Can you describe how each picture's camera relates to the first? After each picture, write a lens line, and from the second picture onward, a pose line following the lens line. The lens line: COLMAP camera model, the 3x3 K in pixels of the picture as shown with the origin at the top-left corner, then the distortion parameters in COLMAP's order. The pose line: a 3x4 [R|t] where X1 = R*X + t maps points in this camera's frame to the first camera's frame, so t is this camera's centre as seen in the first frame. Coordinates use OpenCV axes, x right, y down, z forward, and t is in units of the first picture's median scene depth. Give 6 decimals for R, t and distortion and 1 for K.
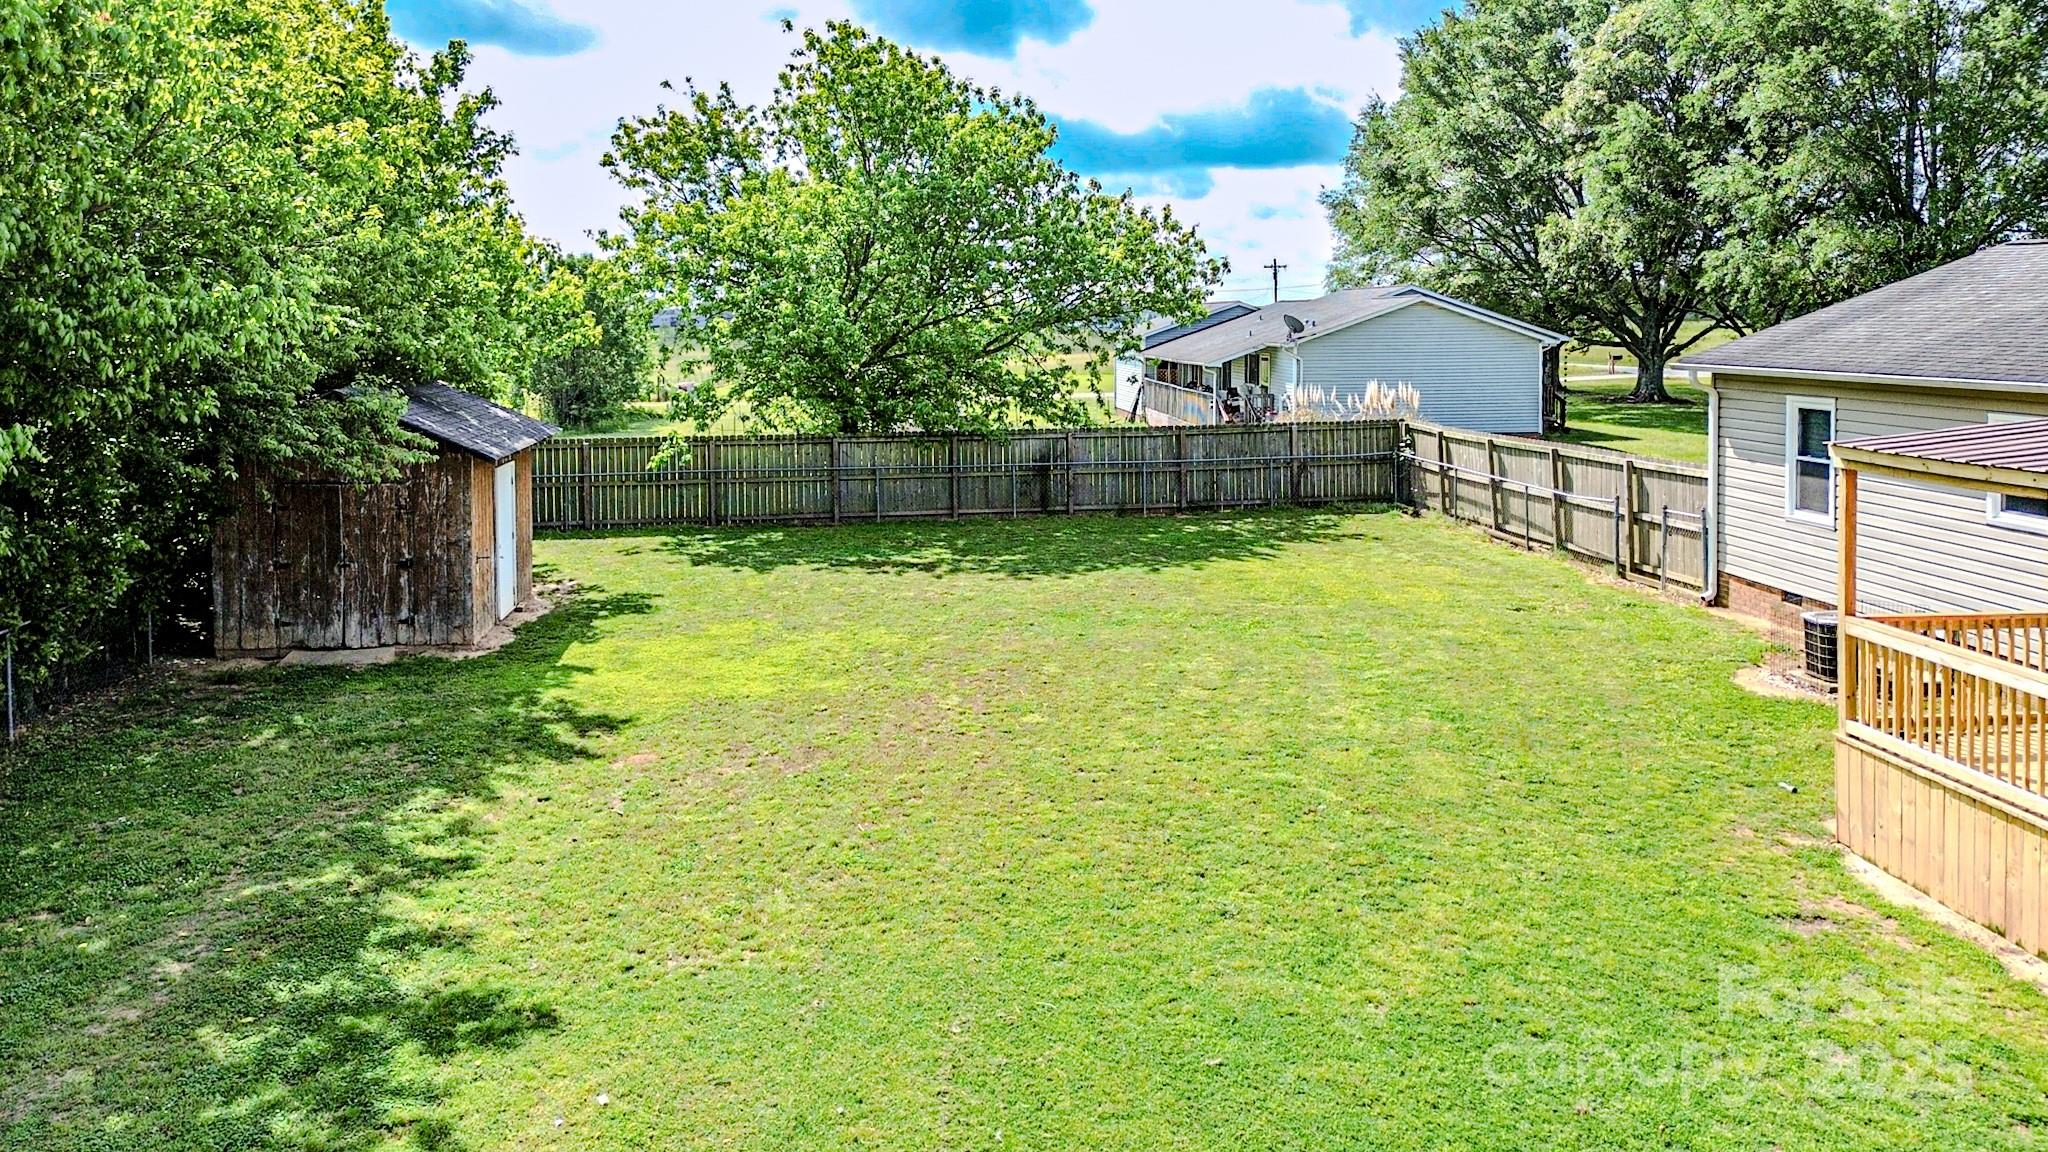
lens RADIAL K [[1479.4, 0, 1022.1], [0, 1479.4, 571.7], [0, 0, 1]] dist [0.035529, -0.012164]
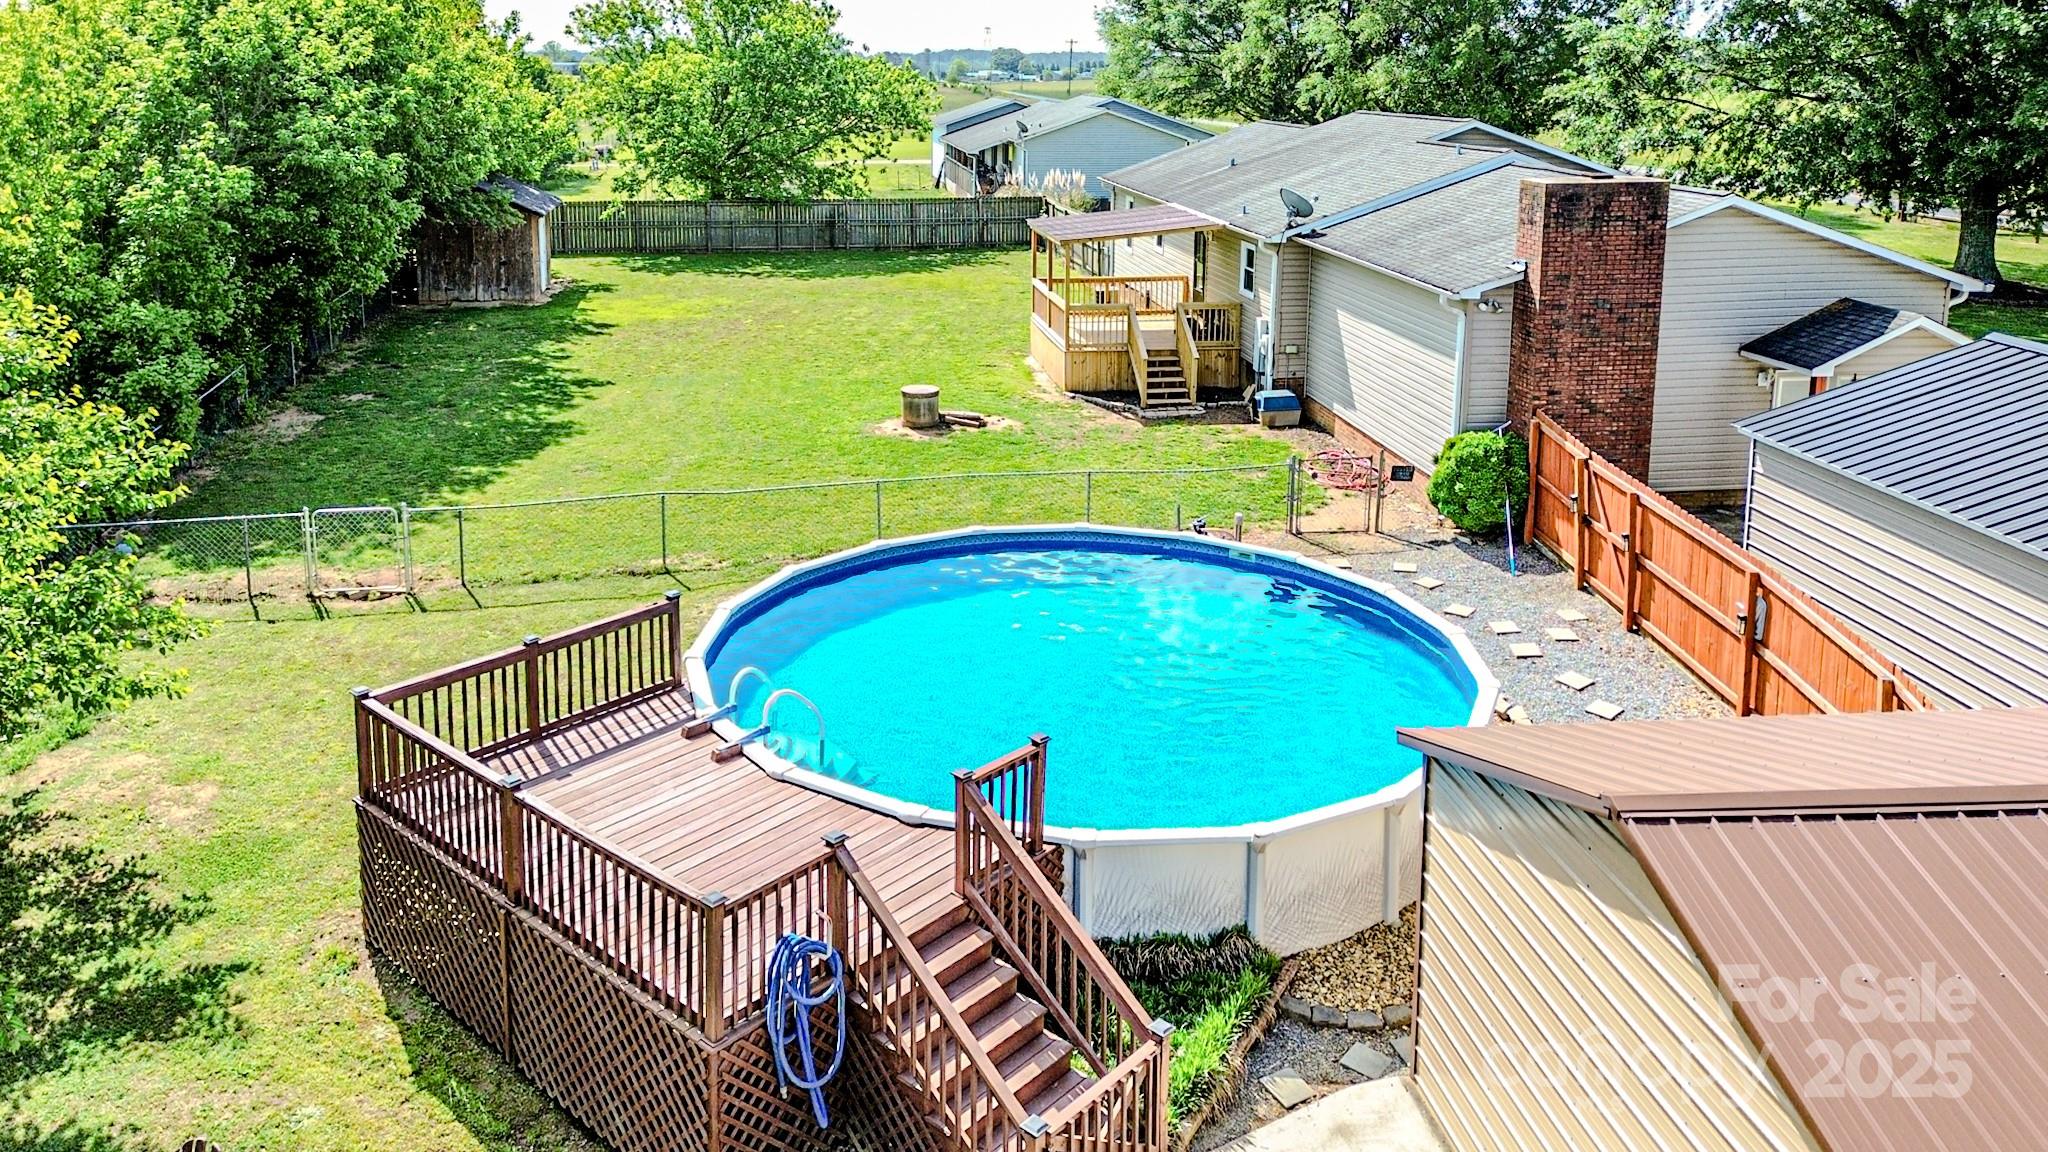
lens RADIAL K [[1479.4, 0, 1017.8], [0, 1479.4, 484.2], [0, 0, 1]] dist [0.035529, -0.012164]
pose [[0.998225, 0.003048, 0.059485, 0.138948], [-0.009414, 0.994212, 0.107025, 0.050054], [-0.058814, -0.107395, 0.992475, -0.817160]]
